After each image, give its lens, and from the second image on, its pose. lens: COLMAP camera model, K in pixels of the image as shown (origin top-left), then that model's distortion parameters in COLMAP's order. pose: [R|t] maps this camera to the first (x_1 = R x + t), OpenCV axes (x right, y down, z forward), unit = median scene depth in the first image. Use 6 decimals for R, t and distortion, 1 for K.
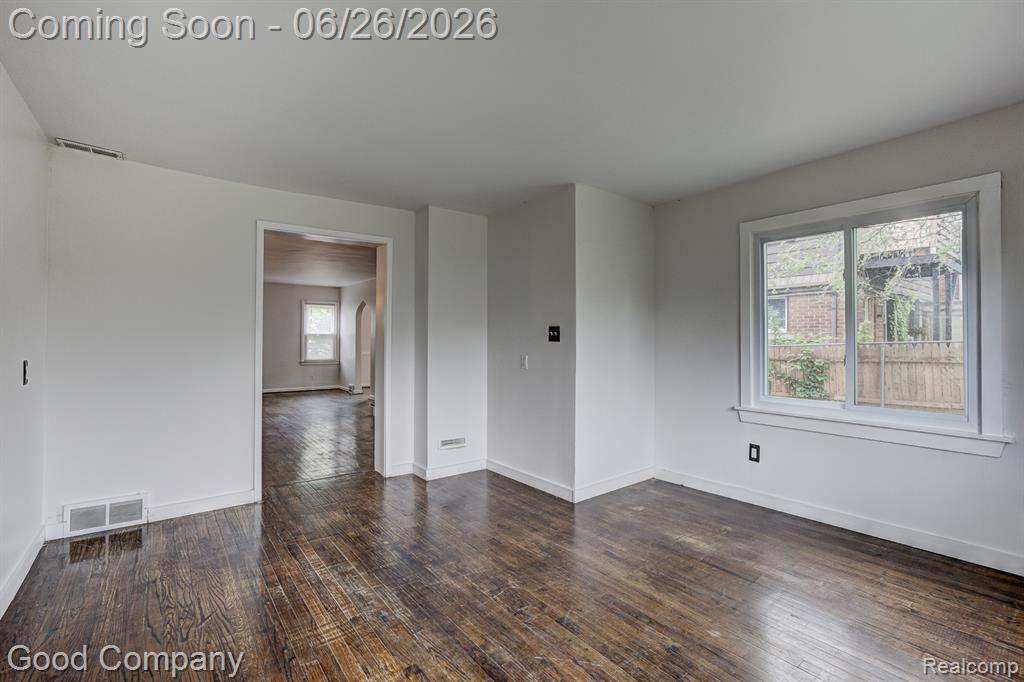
lens RADIAL K [[460.2, 0, 506.6], [0, 460.2, 339.3], [0, 0, 1]] dist [0.004754, 0.001808]
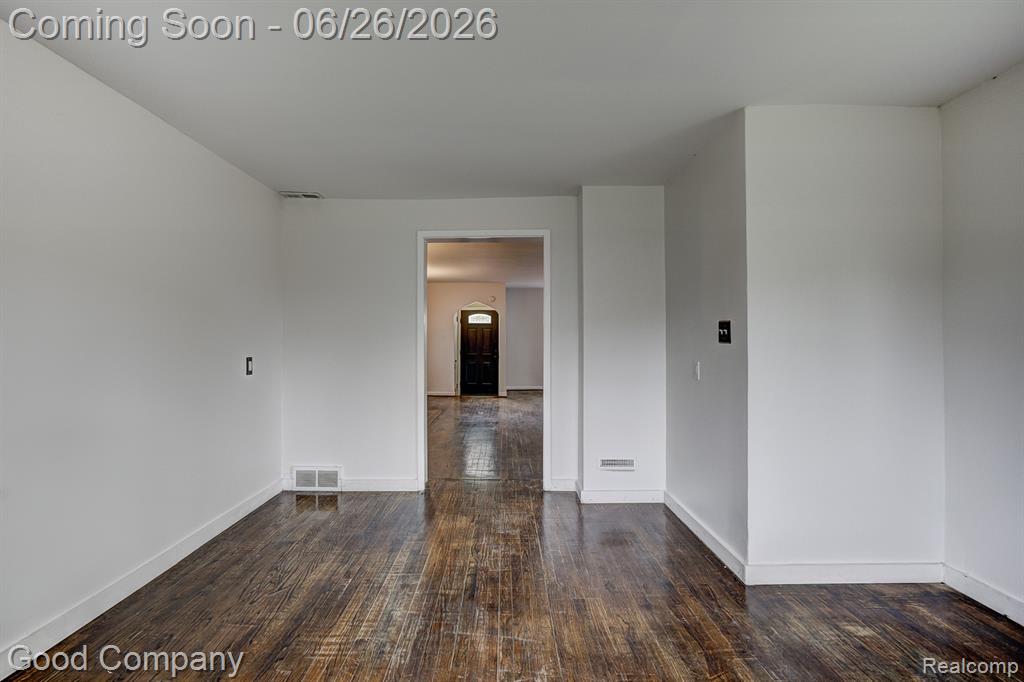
lens RADIAL K [[460.2, 0, 510.1], [0, 460.2, 341.6], [0, 0, 1]] dist [0.004754, 0.001808]
pose [[0.796203, -0.003069, -0.605022, 0.325515], [0.003981, 0.999992, 0.000167, 0.001827], [0.605017, -0.002541, 0.796209, 0.303511]]
